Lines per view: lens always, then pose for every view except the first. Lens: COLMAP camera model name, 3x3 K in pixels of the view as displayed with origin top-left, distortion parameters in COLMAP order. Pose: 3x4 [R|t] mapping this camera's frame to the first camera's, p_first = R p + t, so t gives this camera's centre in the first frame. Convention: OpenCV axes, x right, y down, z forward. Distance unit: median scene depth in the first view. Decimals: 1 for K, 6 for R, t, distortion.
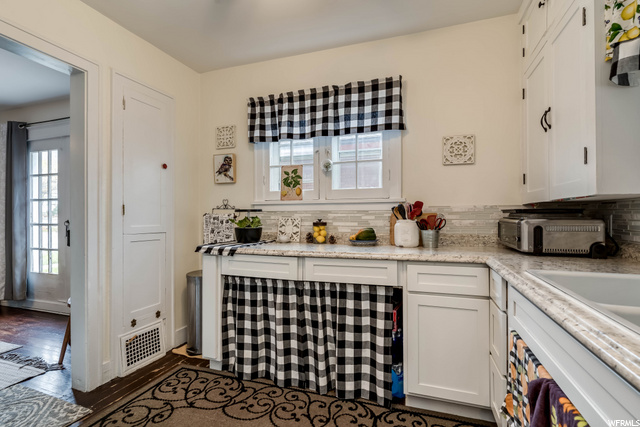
lens RADIAL K [[315.1, 0, 320.0], [0, 315.1, 213.5], [0, 0, 1]] dist [0.012224, -0.000032]
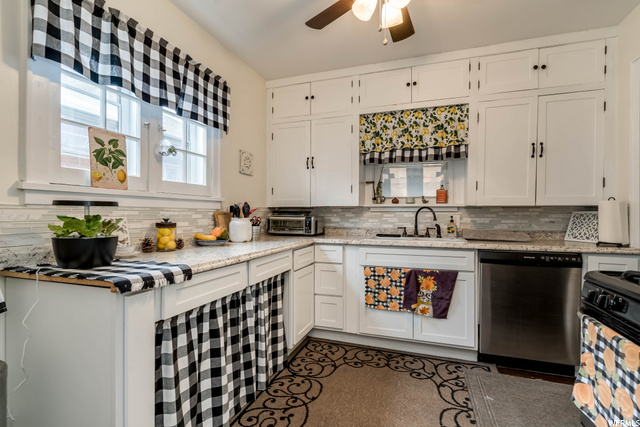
lens RADIAL K [[315.1, 0, 320.0], [0, 315.1, 213.5], [0, 0, 1]] dist [0.012224, -0.000032]
pose [[-0.004319, 0.004357, 0.999981, -0.755522], [-0.007982, 0.999959, -0.004391, 0.006448], [-0.999959, -0.008001, -0.004284, 0.636807]]
